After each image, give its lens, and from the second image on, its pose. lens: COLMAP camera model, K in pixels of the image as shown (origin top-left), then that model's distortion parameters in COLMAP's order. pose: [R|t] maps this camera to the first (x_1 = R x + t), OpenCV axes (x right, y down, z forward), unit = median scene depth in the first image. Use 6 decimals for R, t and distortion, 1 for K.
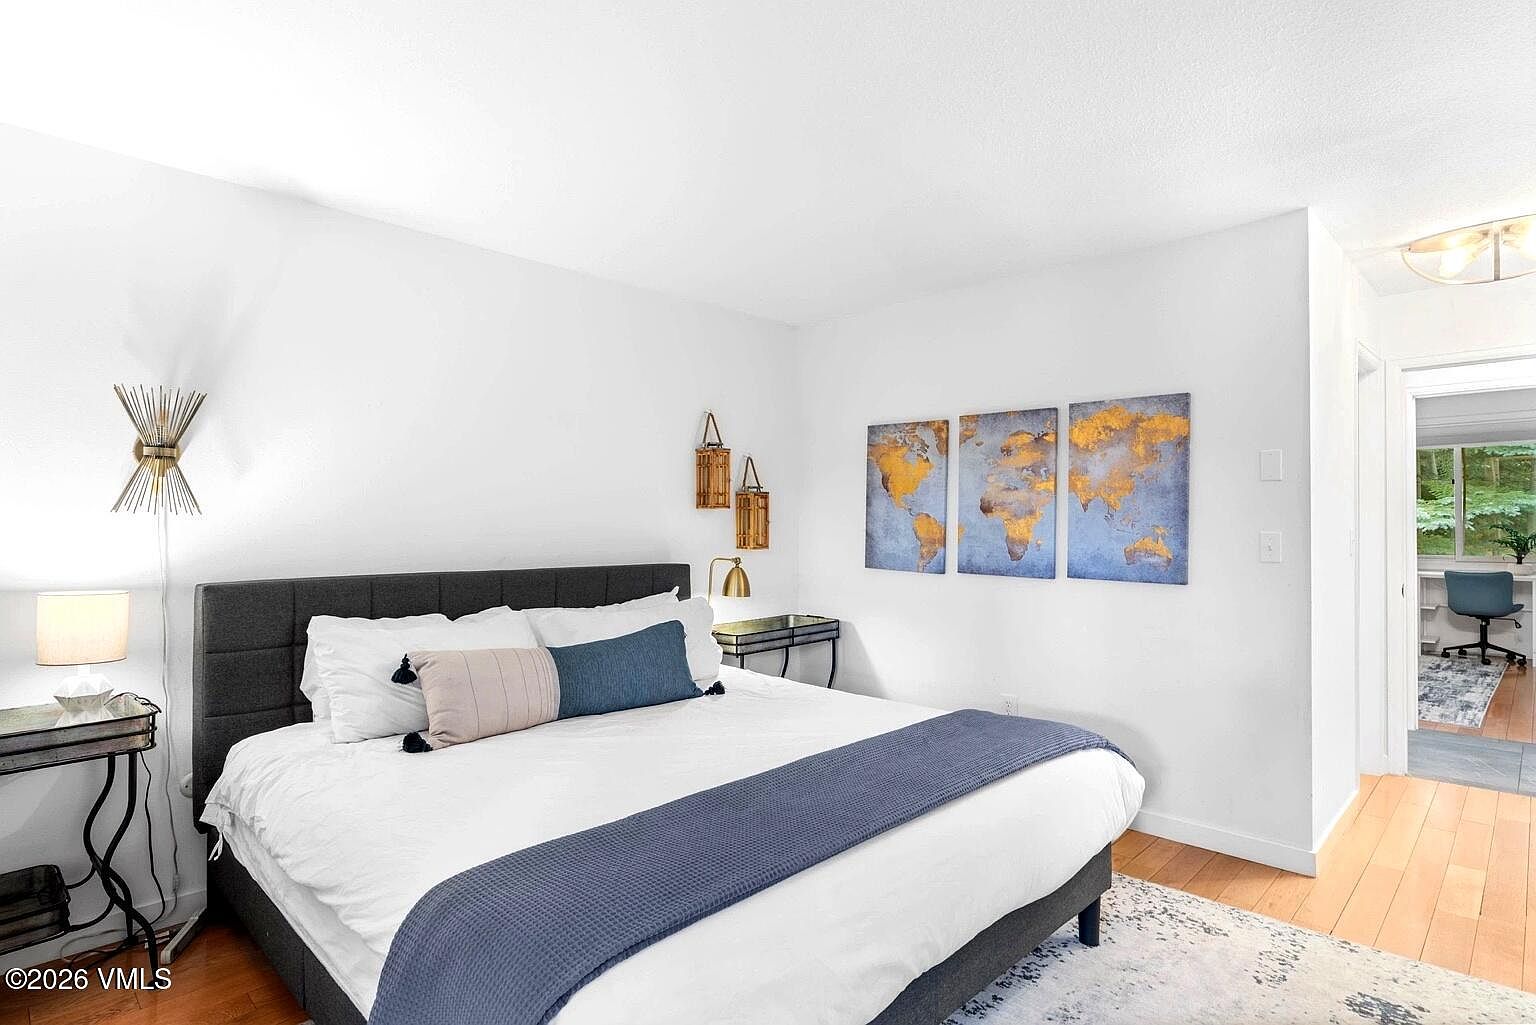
lens RADIAL K [[758.1, 0, 768.0], [0, 758.1, 512.5], [0, 0, 1]] dist [-0.002672, -0.000593]
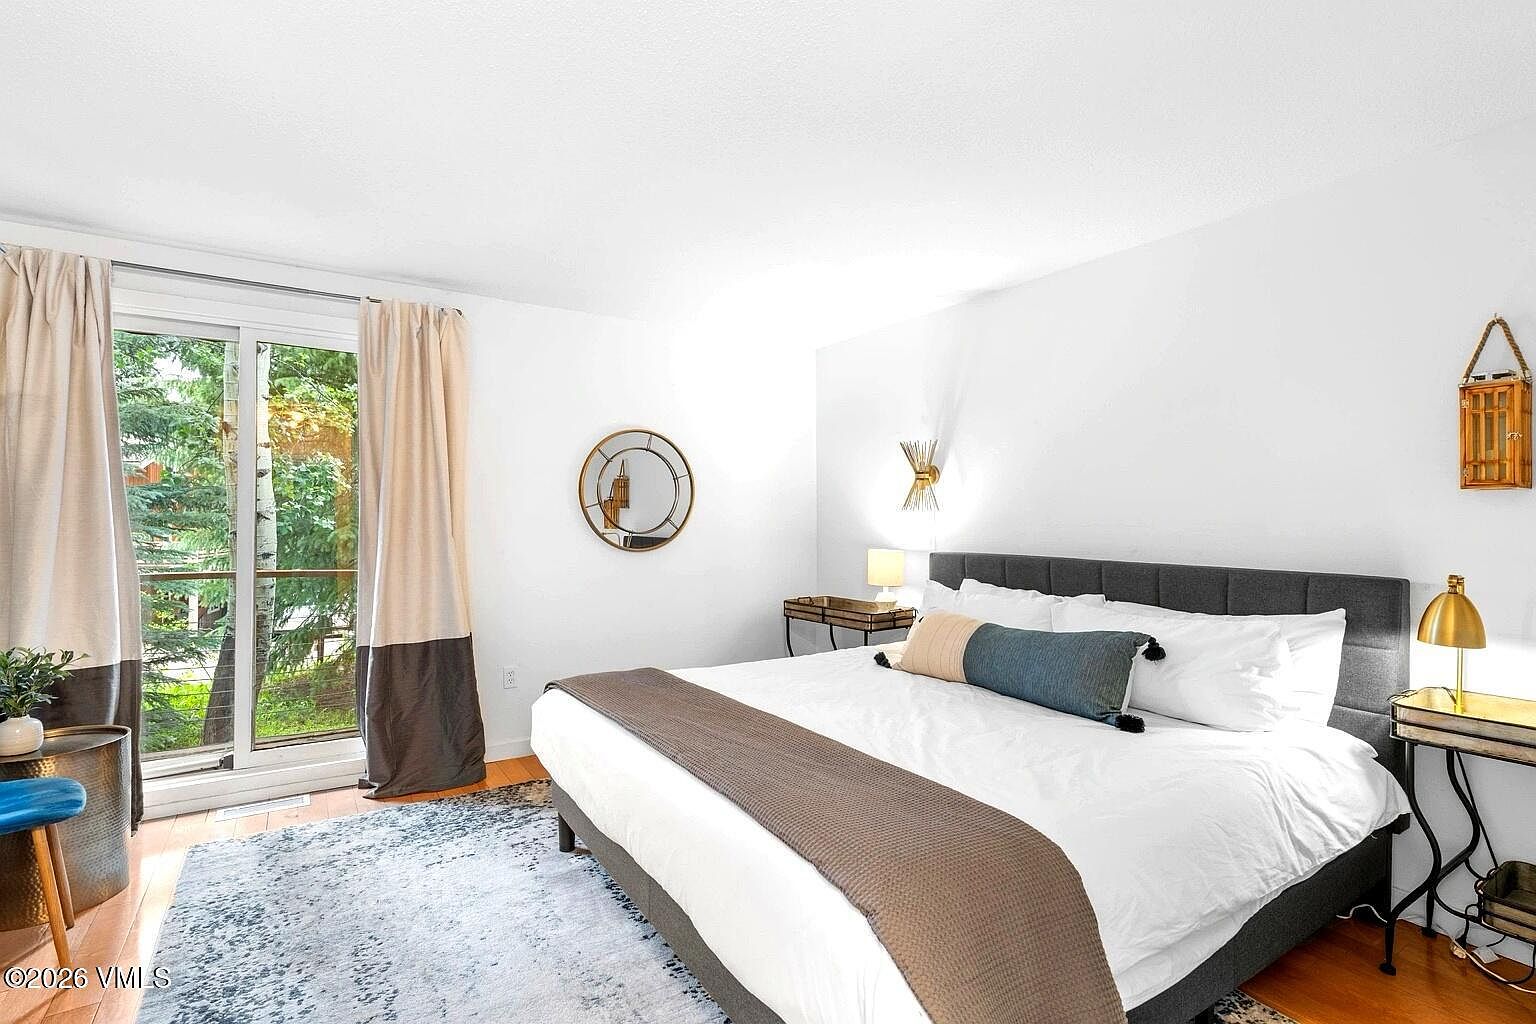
lens RADIAL K [[758.1, 0, 768.0], [0, 758.1, 512.0], [0, 0, 1]] dist [-0.002672, -0.000593]
pose [[-0.279417, -0.013508, -0.960075, 1.138578], [0.007504, 0.999840, -0.016252, 0.033383], [0.960140, -0.011746, -0.279271, 1.254946]]
